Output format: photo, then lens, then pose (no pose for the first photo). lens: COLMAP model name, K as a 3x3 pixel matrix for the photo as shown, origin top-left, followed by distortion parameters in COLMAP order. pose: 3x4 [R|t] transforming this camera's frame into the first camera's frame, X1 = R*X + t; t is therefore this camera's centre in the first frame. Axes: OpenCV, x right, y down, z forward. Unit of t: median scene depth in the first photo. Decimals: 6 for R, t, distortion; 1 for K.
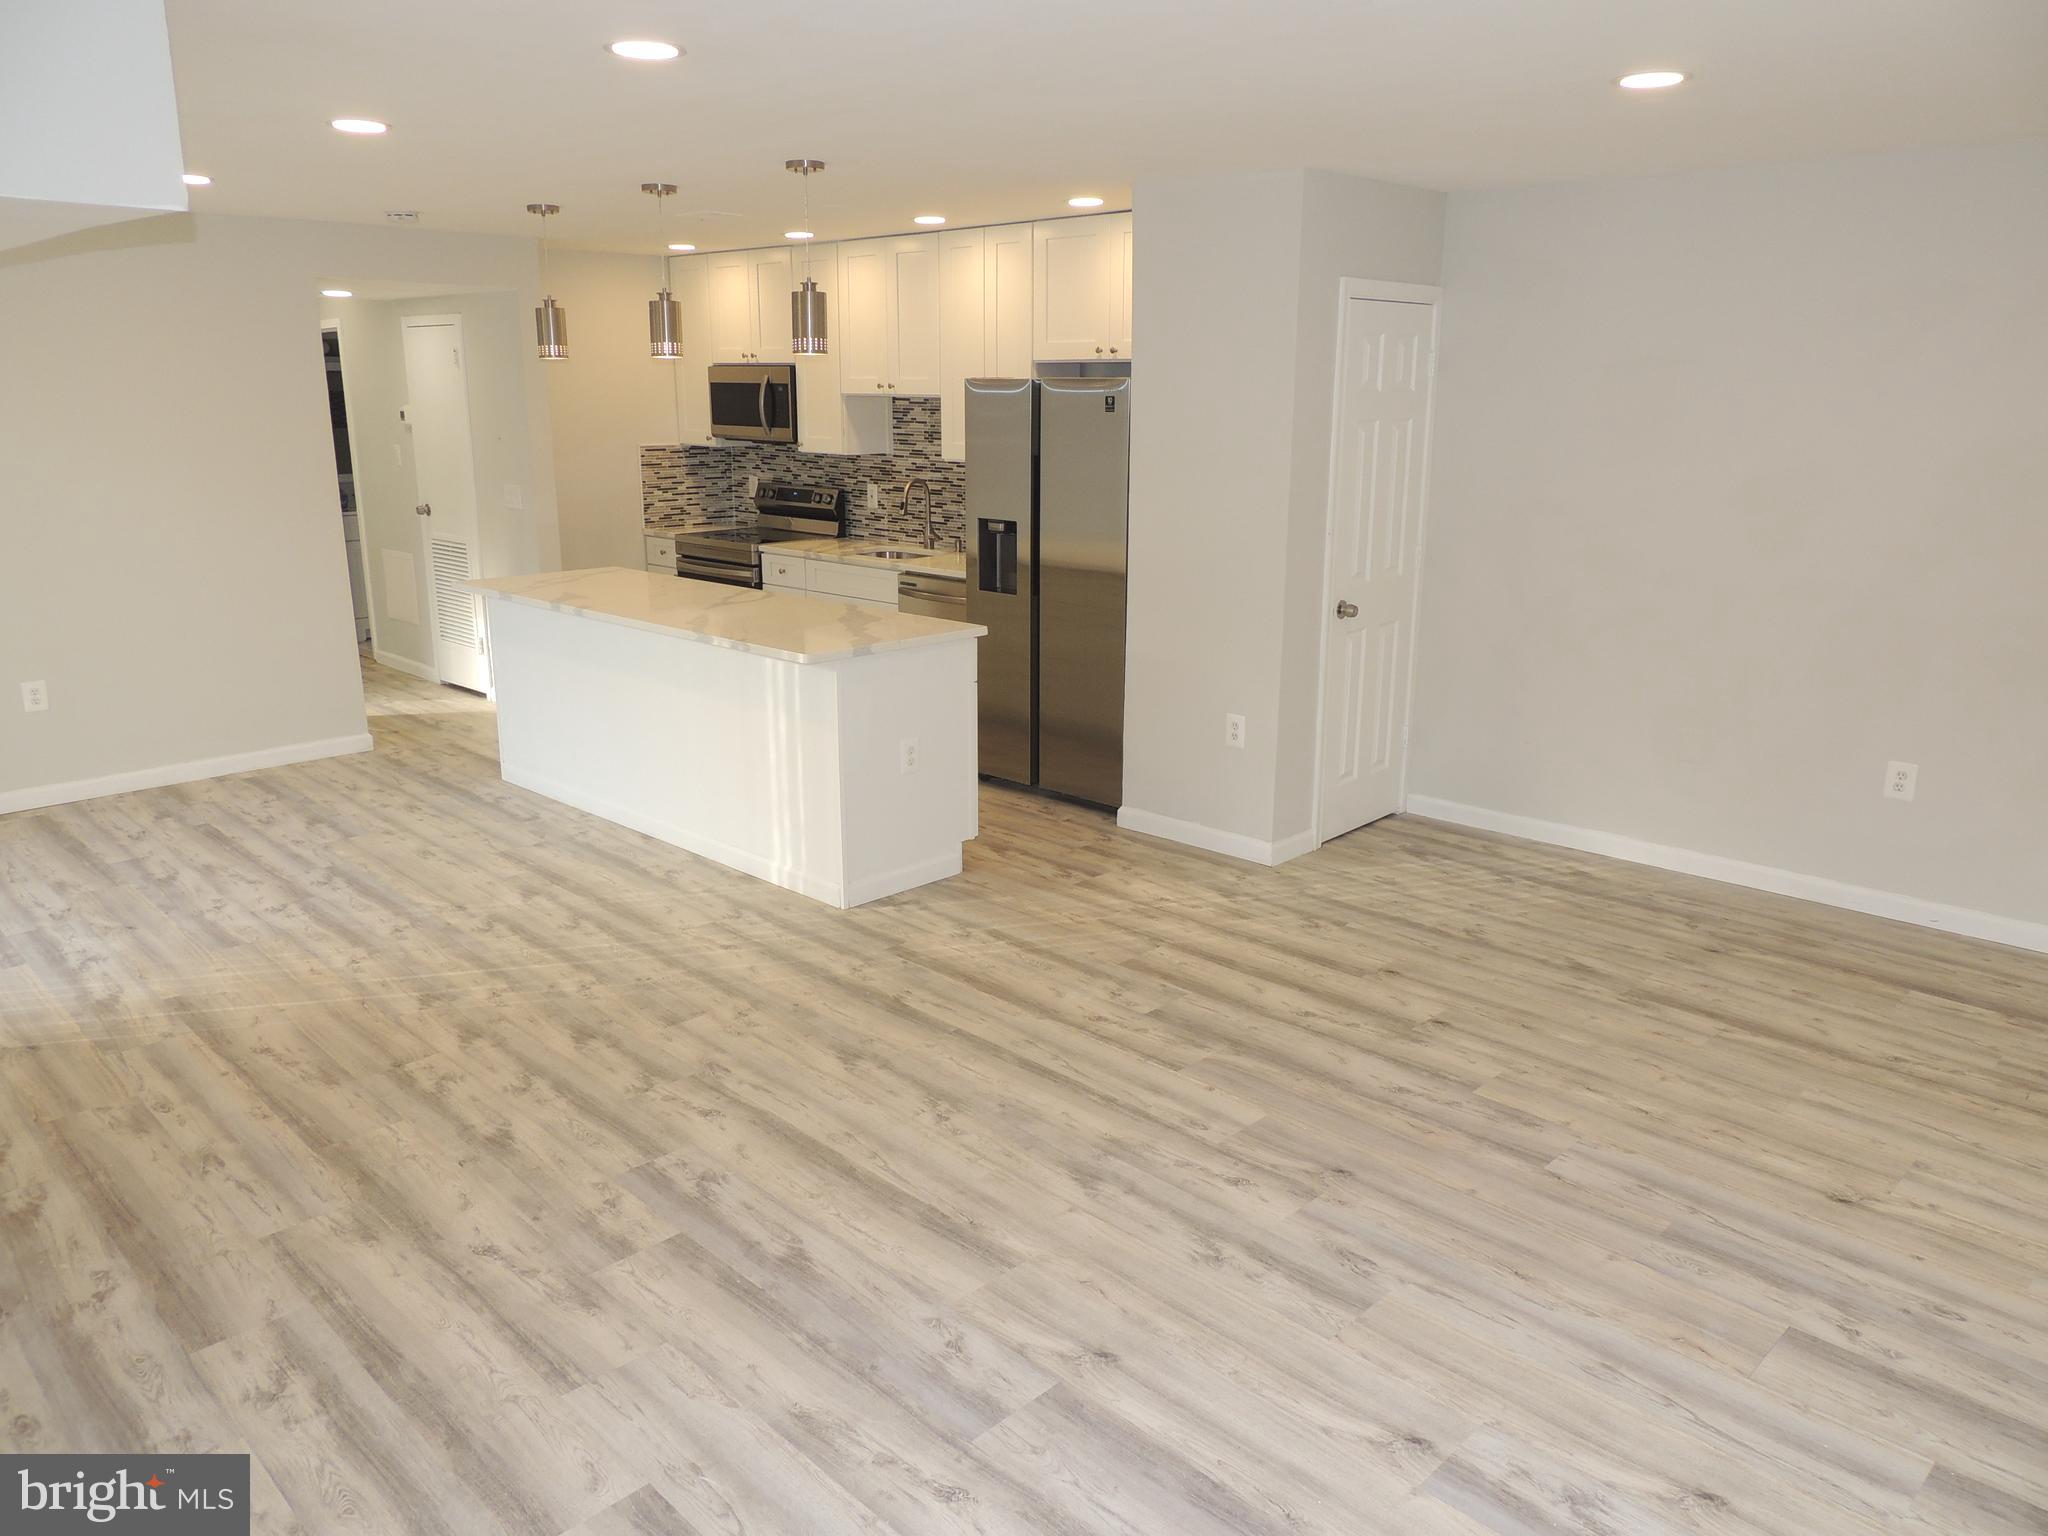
lens RADIAL K [[1459.9, 0, 1029.0], [0, 1459.9, 765.3], [0, 0, 1]] dist [-0.026778, 0.011991]
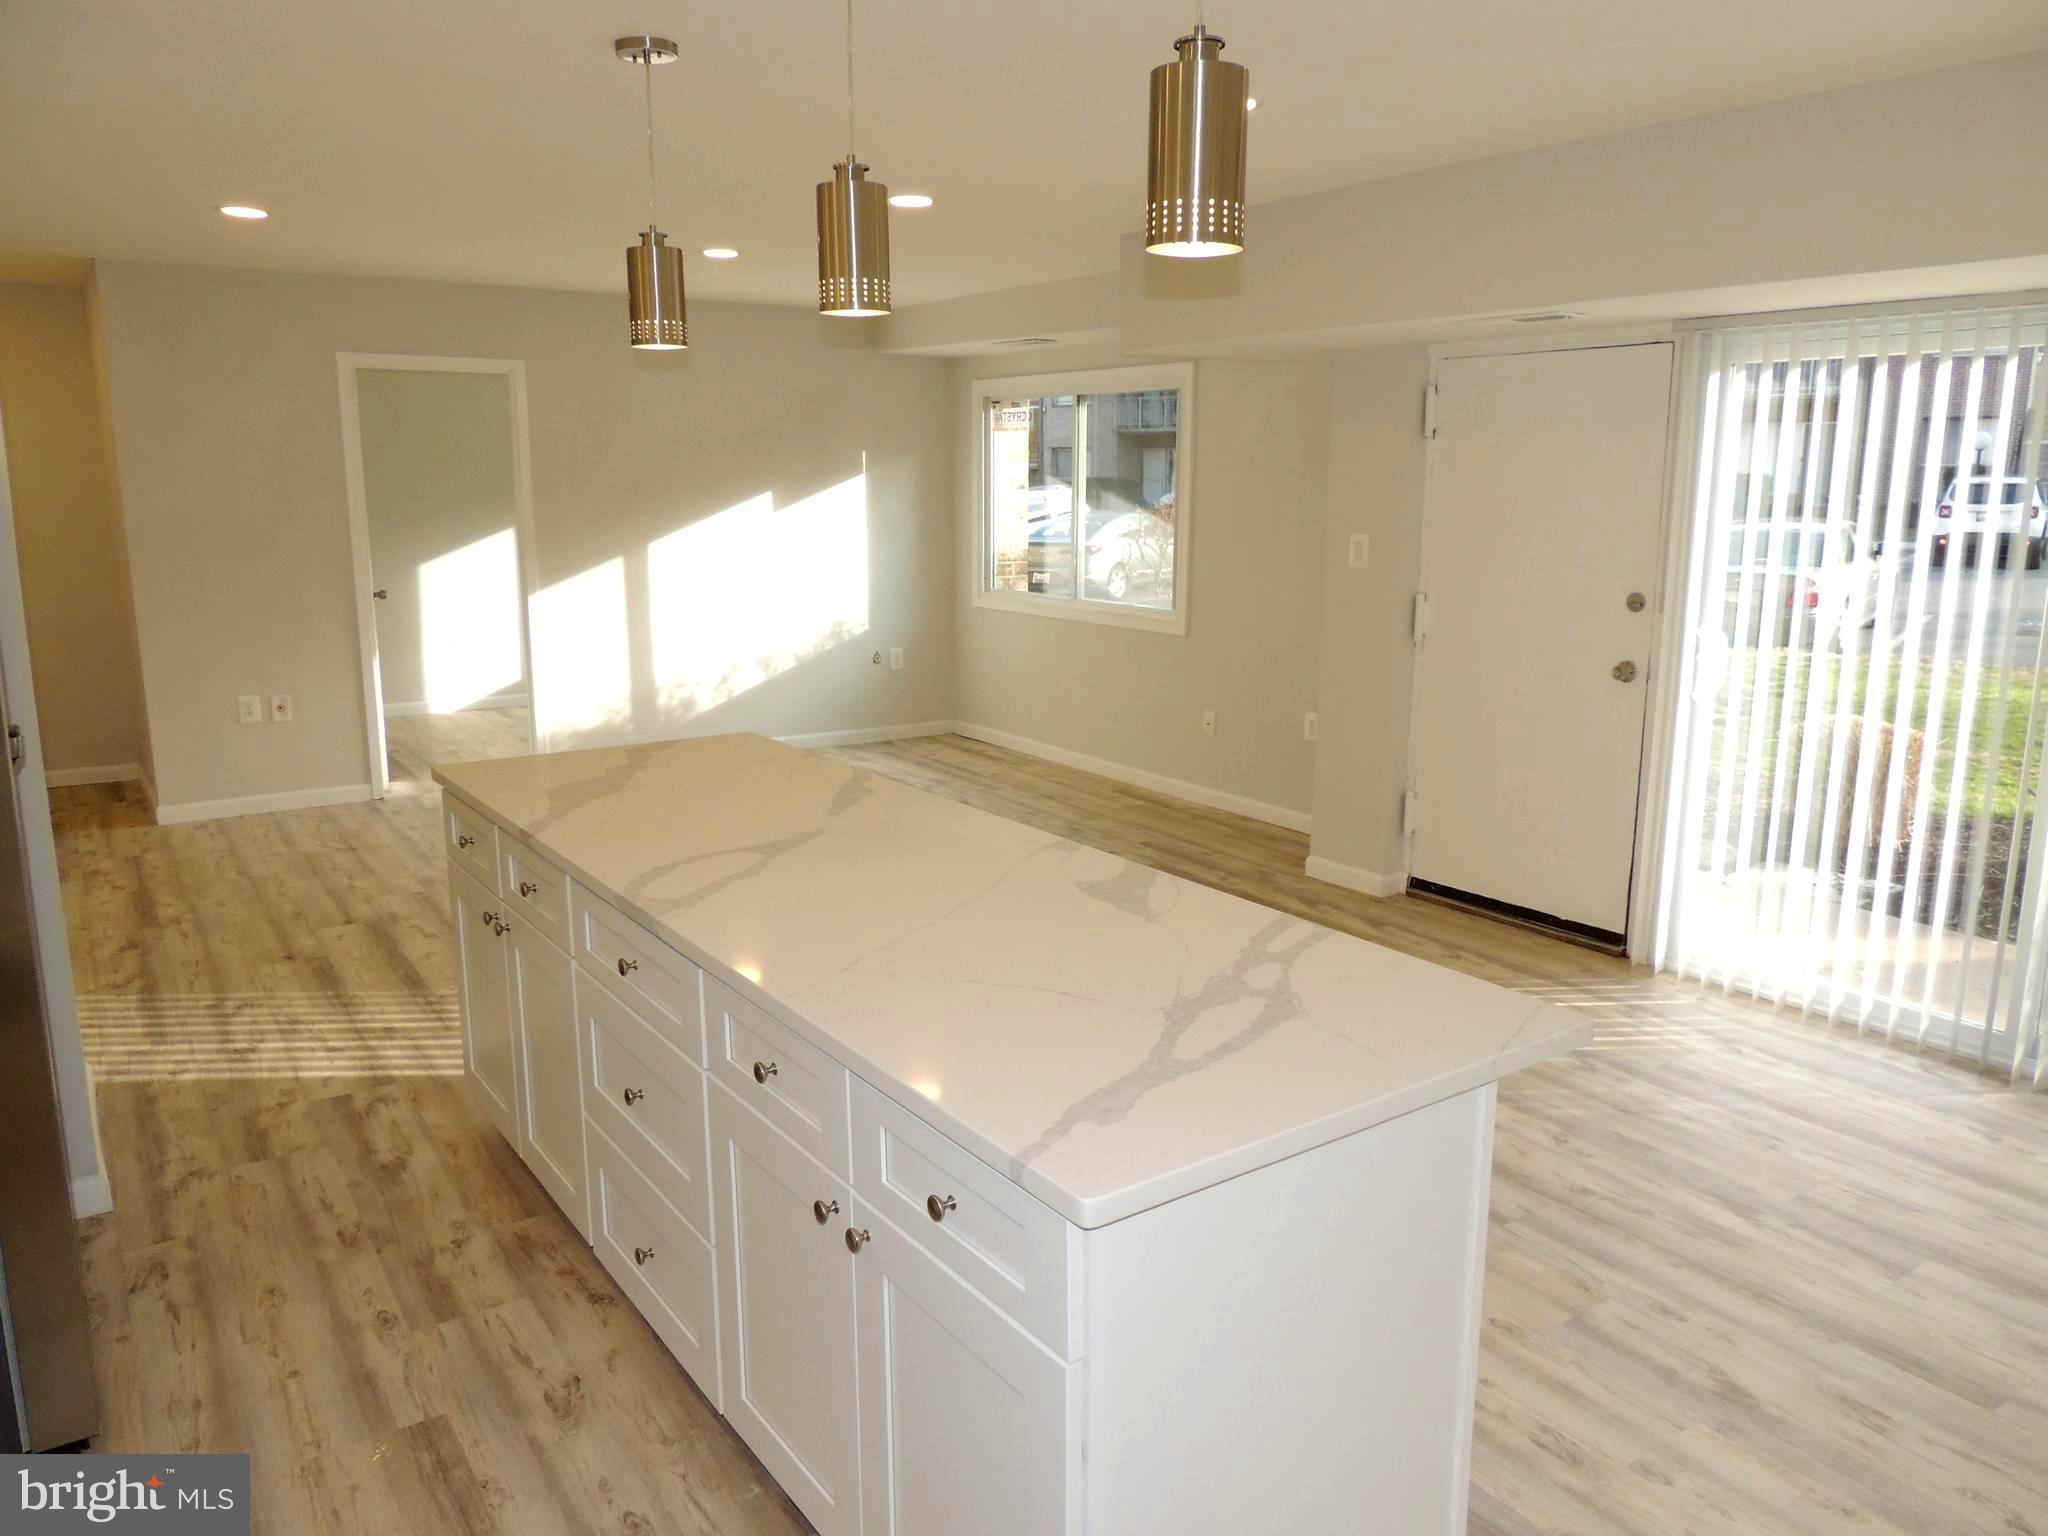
lens RADIAL K [[1459.9, 0, 1026.6], [0, 1459.9, 769.3], [0, 0, 1]] dist [-0.026778, 0.011991]
pose [[-0.981174, -0.044776, 0.187863, -0.370979], [0.042435, 0.898995, 0.435898, -0.329864], [-0.188405, 0.435664, -0.880171, 1.373166]]
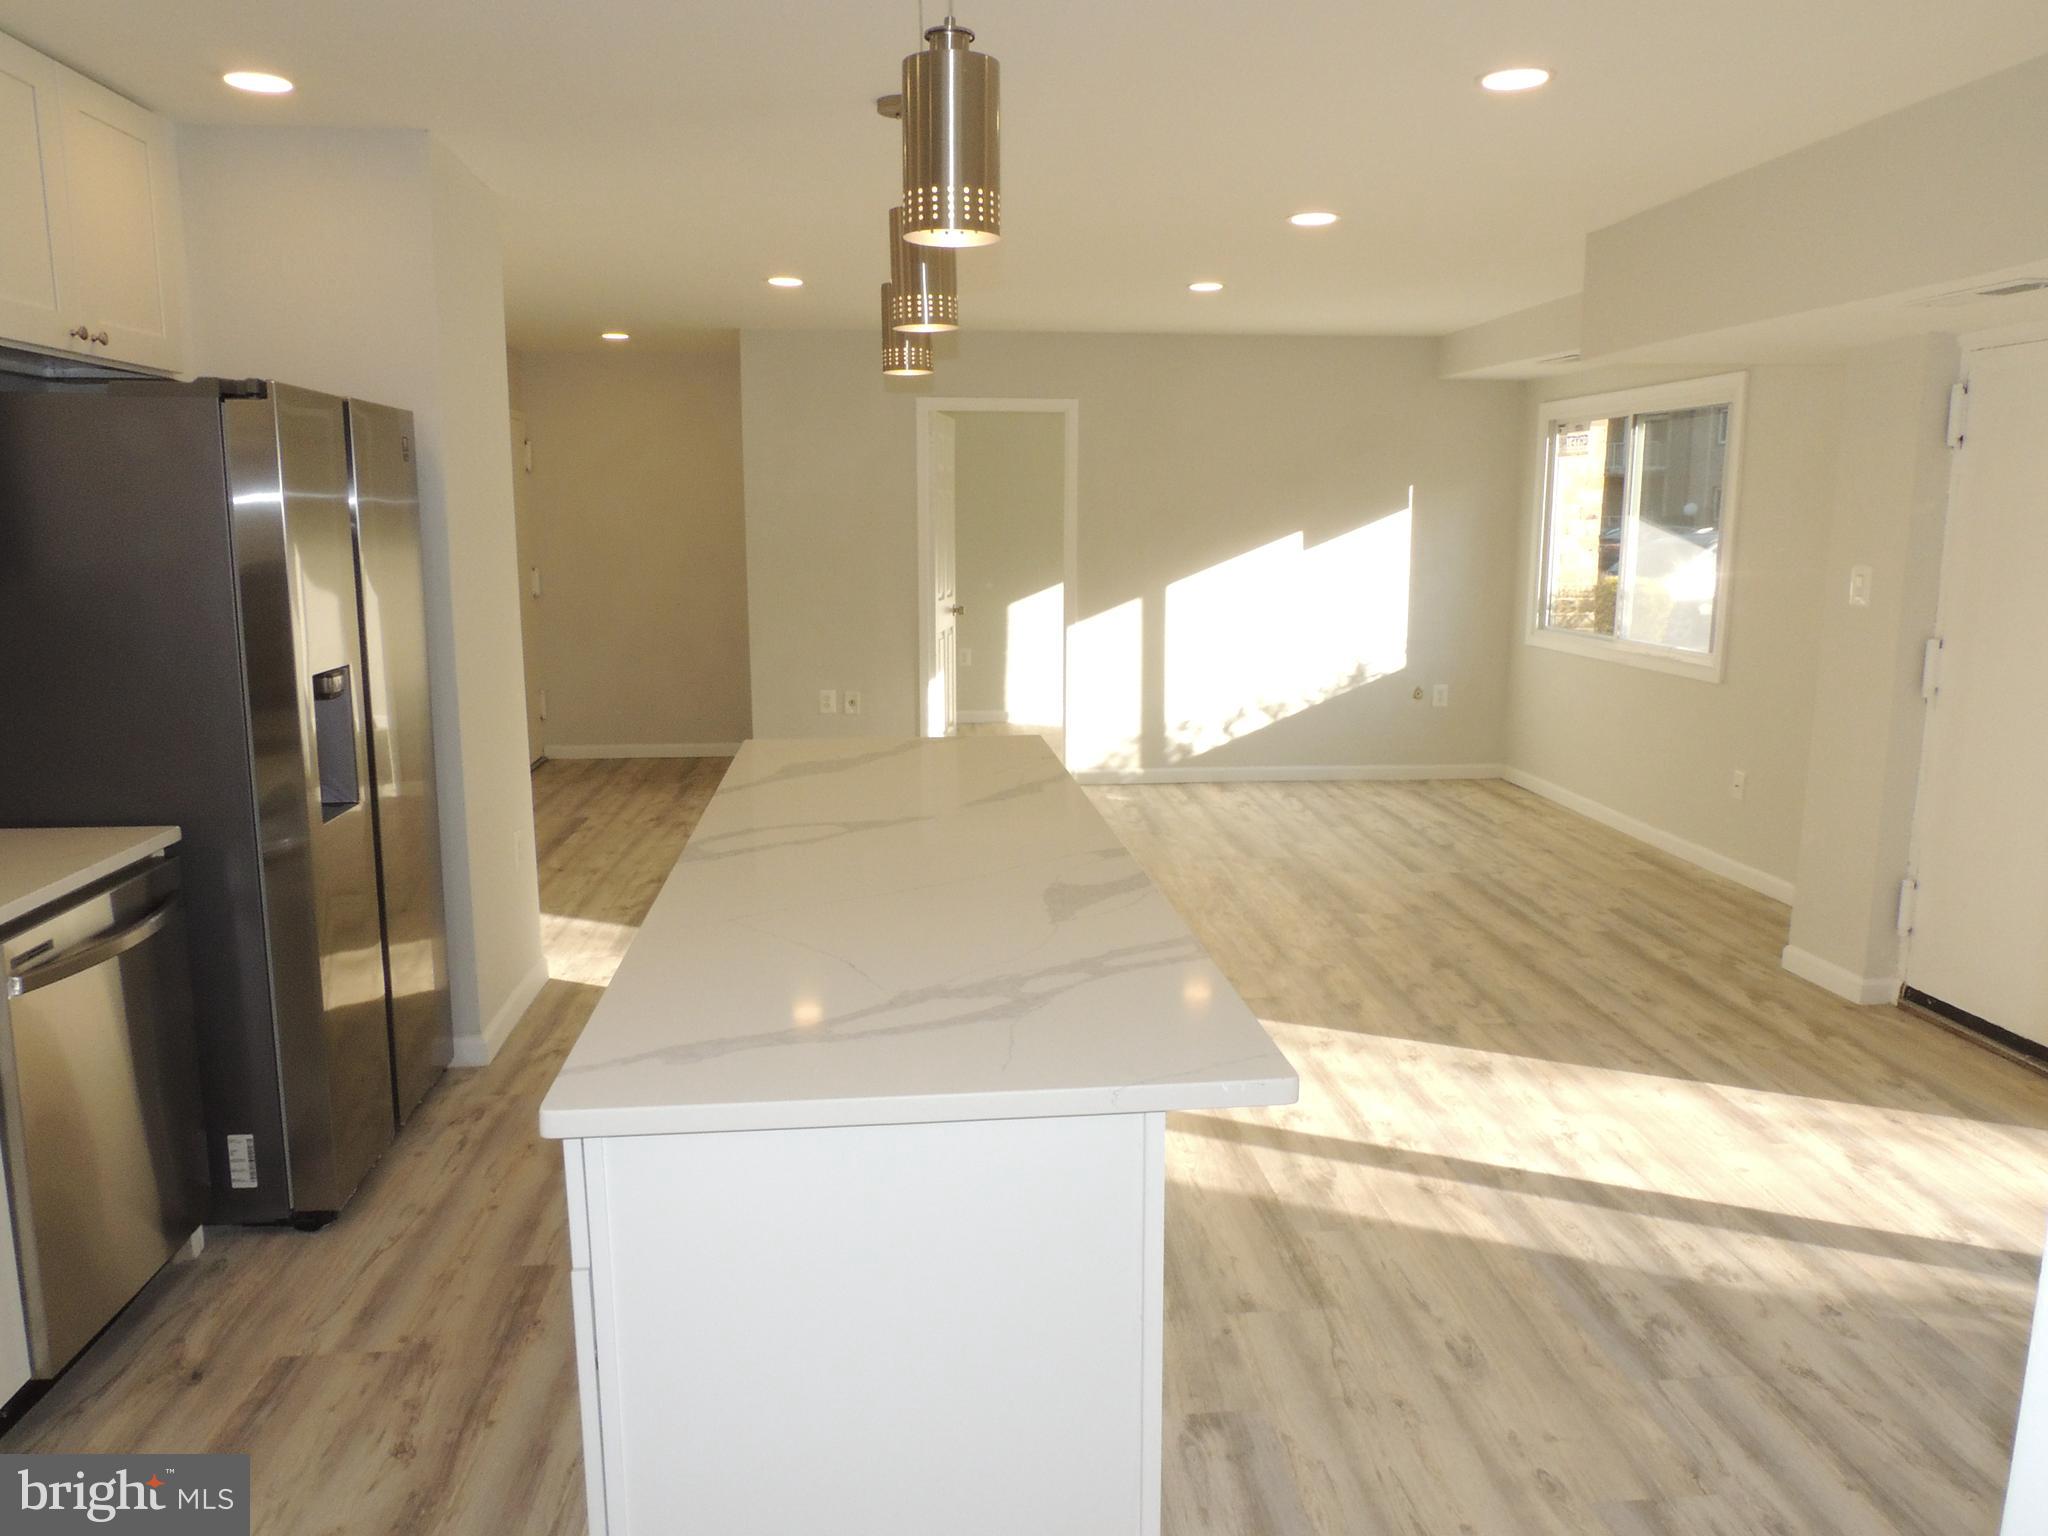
lens RADIAL K [[1459.9, 0, 1025.1], [0, 1459.9, 768.0], [0, 0, 1]] dist [-0.026778, 0.011991]
pose [[-0.762393, -0.114176, 0.636962, -0.564008], [0.161213, 0.919766, 0.357829, -0.297933], [-0.626711, 0.375493, -0.682816, 1.292849]]
